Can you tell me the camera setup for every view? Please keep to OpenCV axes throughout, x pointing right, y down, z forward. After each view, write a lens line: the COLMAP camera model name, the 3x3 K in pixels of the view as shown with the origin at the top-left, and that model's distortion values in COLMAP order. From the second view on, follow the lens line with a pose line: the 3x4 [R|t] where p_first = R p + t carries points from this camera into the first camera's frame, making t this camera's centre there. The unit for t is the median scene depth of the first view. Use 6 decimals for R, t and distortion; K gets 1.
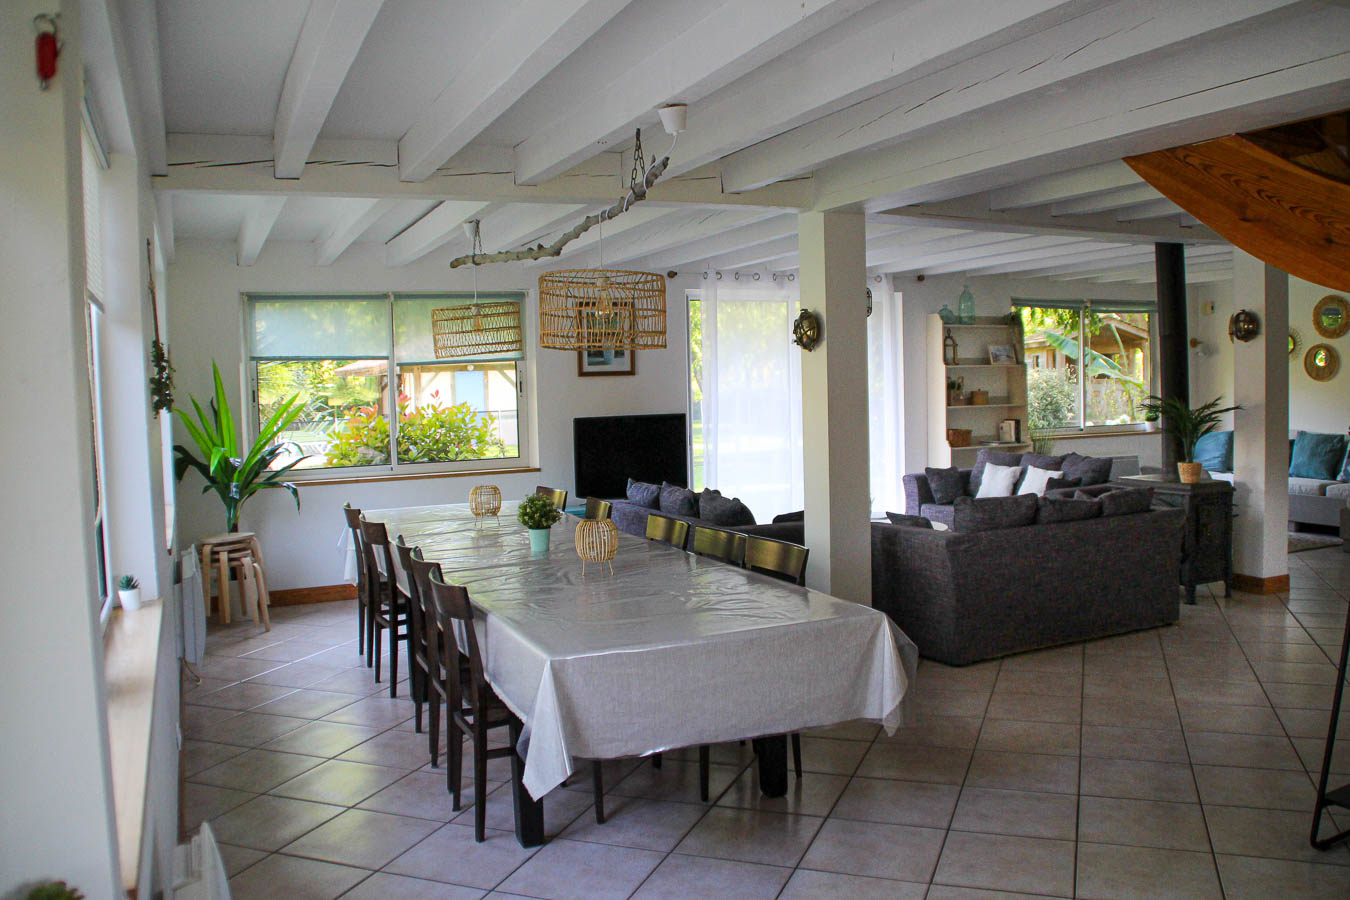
lens RADIAL K [[1099.1, 0, 709.4], [0, 1099.1, 439.0], [0, 0, 1]] dist [-0.167386, 0.106335]
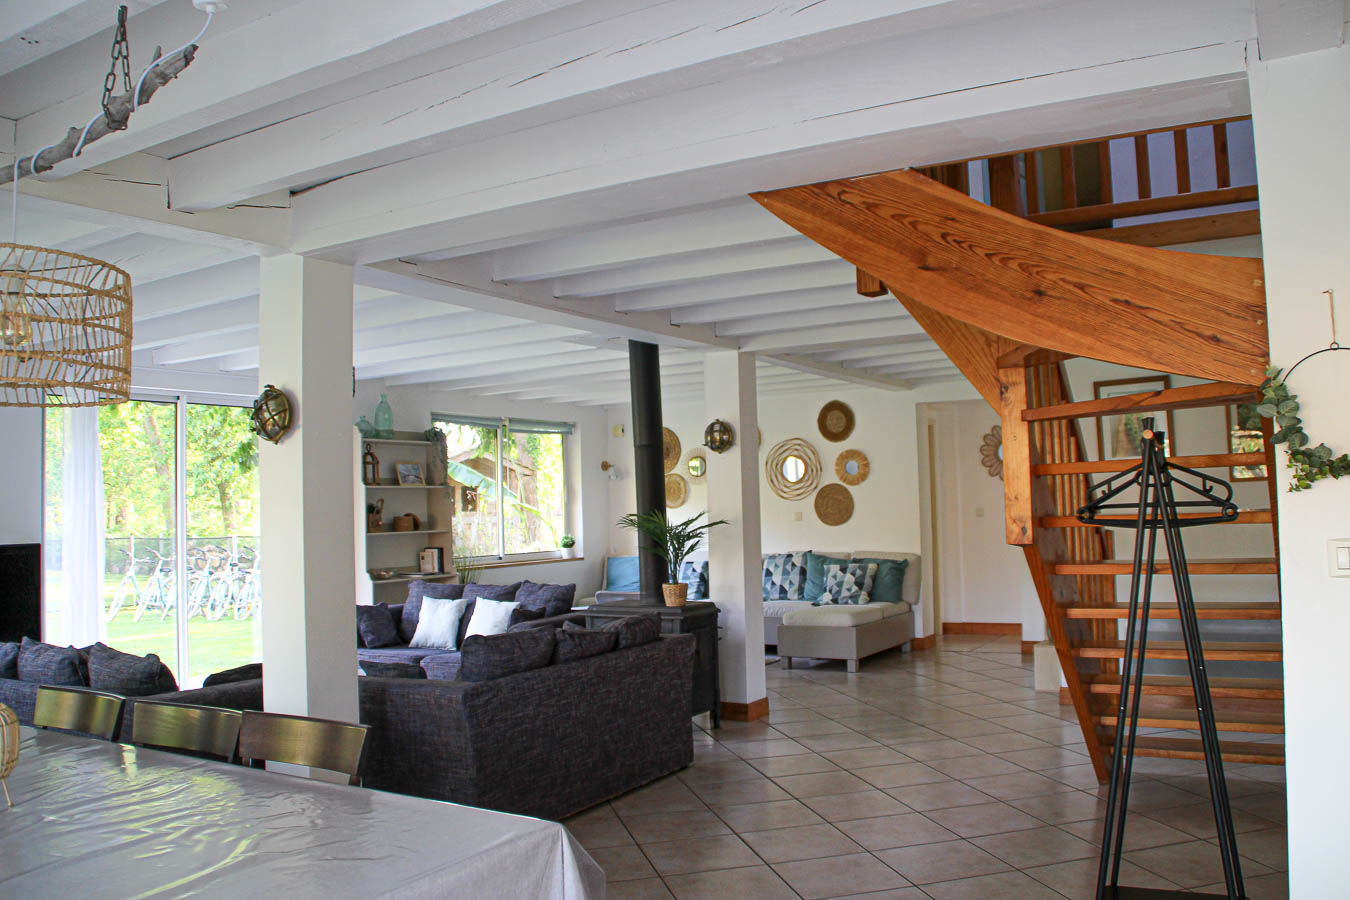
lens RADIAL K [[1099.1, 0, 709.4], [0, 1099.1, 439.0], [0, 0, 1]] dist [-0.167386, 0.106335]
pose [[0.825816, 0.030149, 0.563133, -0.061784], [0.042463, 0.992411, -0.115404, 0.009585], [-0.562339, 0.119215, 0.818268, 0.225026]]
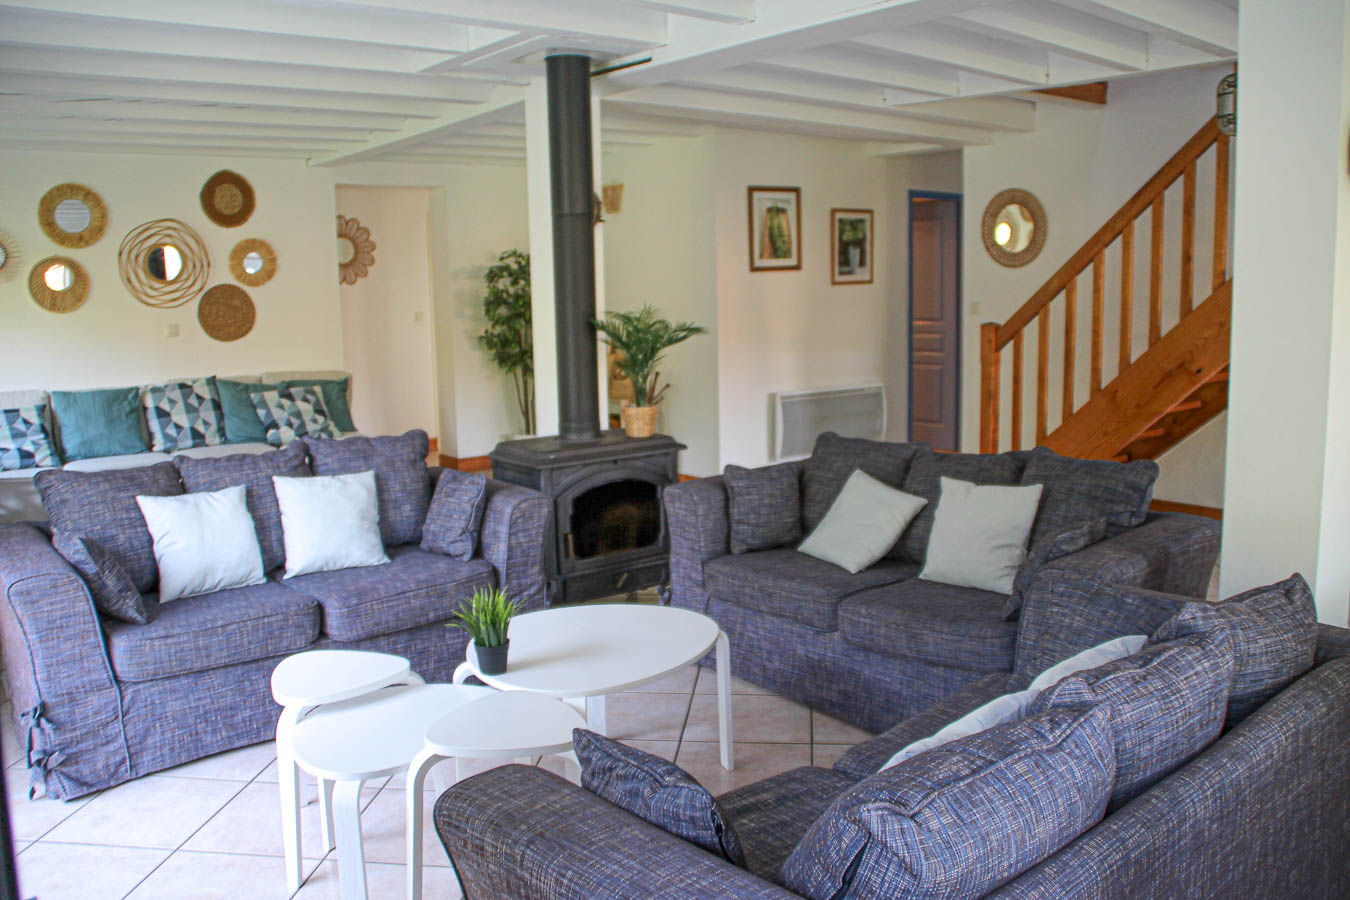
lens RADIAL K [[1099.1, 0, 709.4], [0, 1099.1, 439.0], [0, 0, 1]] dist [-0.167386, 0.106335]
pose [[-0.263412, -0.112319, 0.958122, -0.269966], [0.080931, 0.987124, 0.137969, -0.057288], [-0.961283, 0.113885, -0.250930, 1.296876]]
